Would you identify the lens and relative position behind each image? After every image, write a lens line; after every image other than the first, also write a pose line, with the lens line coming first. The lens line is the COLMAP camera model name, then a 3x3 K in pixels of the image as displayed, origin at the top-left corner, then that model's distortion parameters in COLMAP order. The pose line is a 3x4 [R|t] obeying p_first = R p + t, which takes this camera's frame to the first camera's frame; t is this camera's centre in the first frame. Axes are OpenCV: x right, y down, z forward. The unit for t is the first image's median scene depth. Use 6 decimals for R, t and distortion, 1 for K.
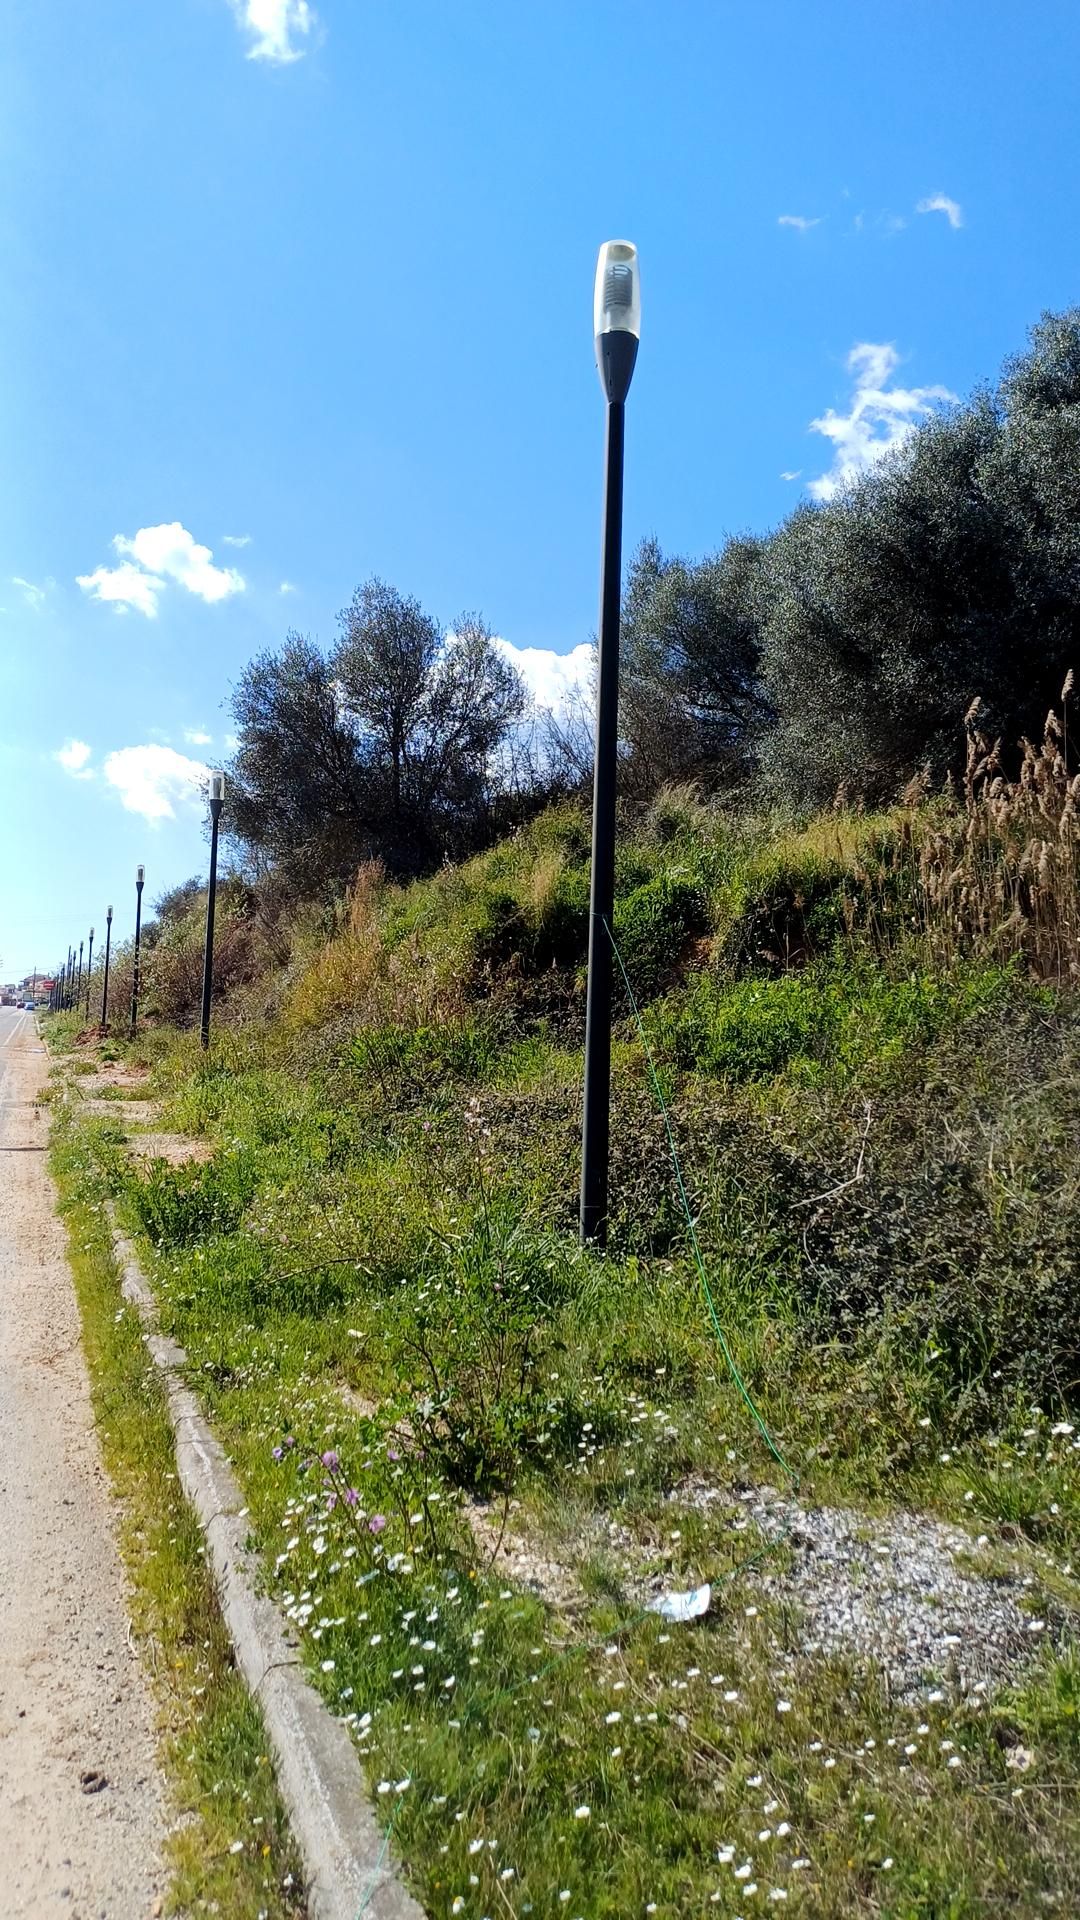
lens RADIAL K [[1438.4, 0, 530.2], [0, 1438.4, 922.4], [0, 0, 1]] dist [0.143976, -0.180327]
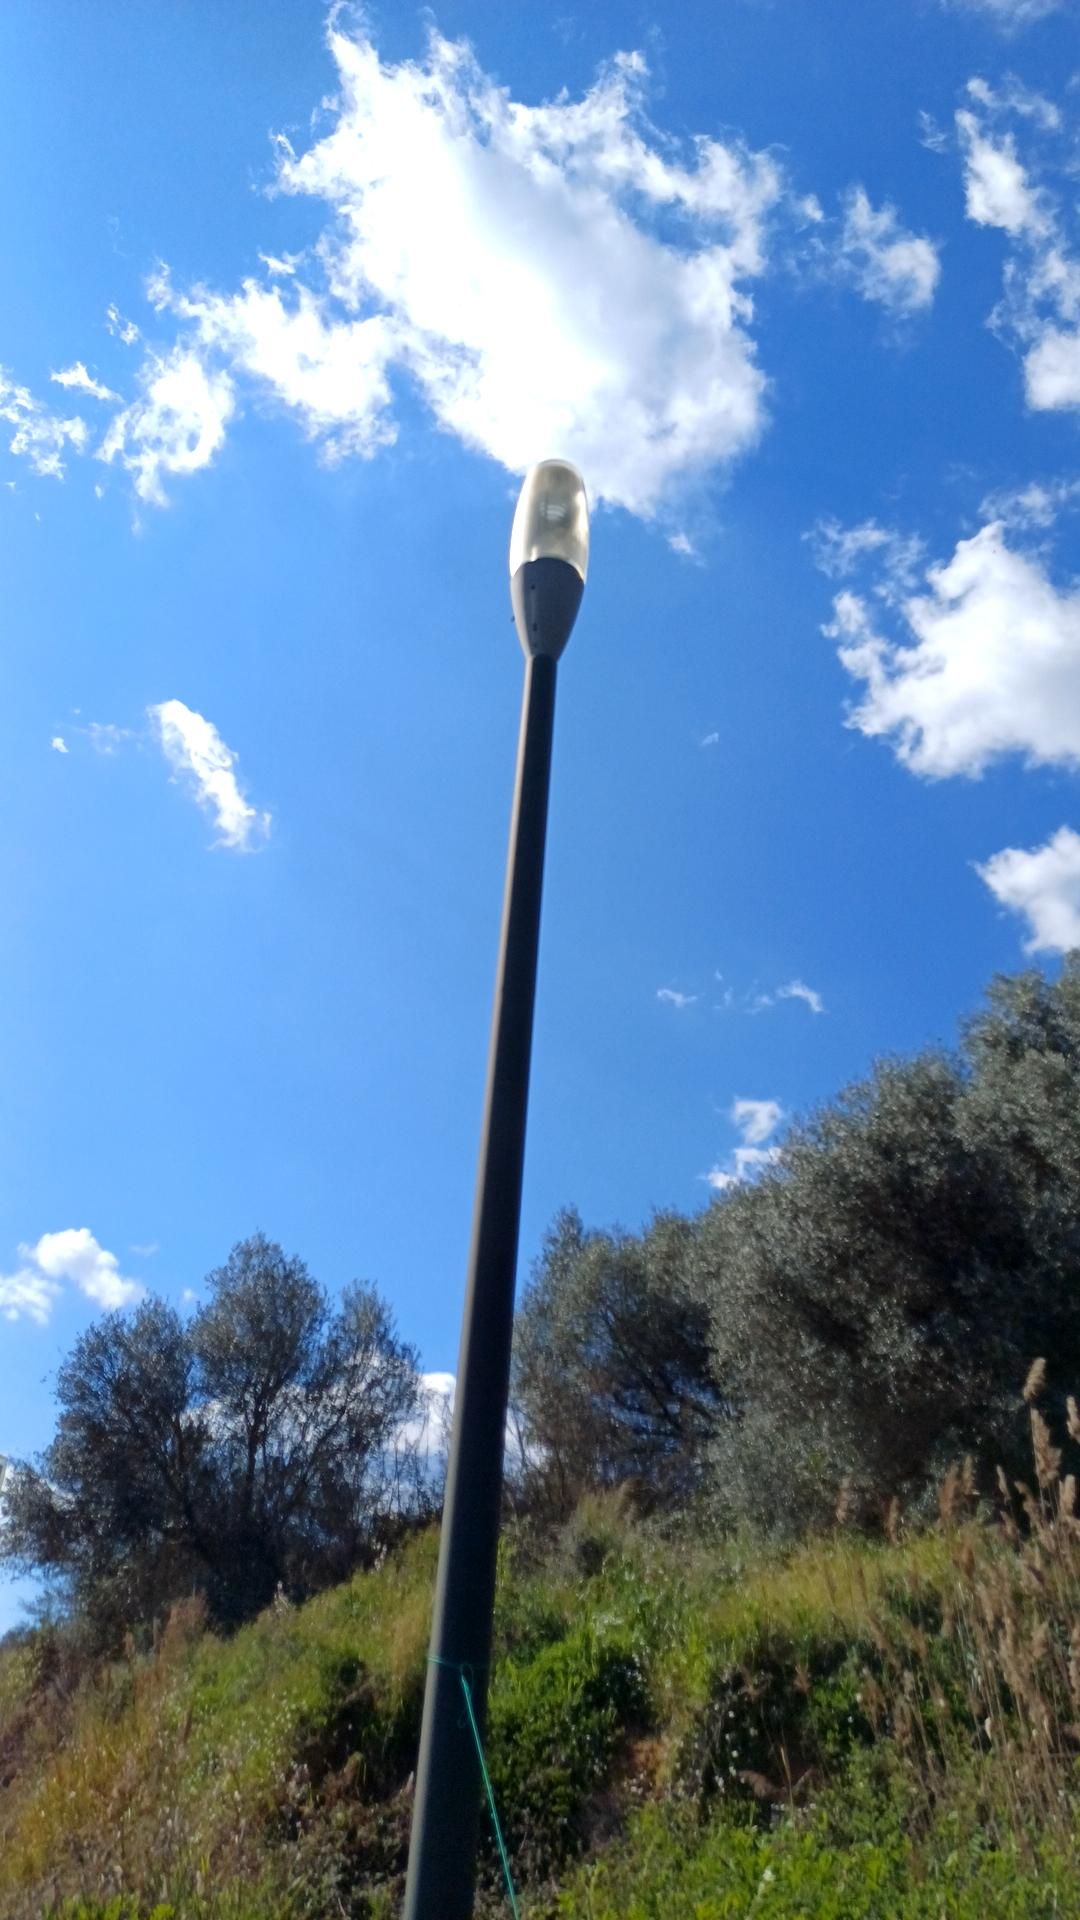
lens RADIAL K [[1320.1, 0, 531.8], [0, 1320.1, 957.7], [0, 0, 1]] dist [0.086079, -0.062990]
pose [[0.996908, 0.067699, 0.039897, 0.019941], [-0.039627, 0.871542, -0.488716, 0.002512], [-0.067858, 0.485624, 0.871530, 0.289967]]
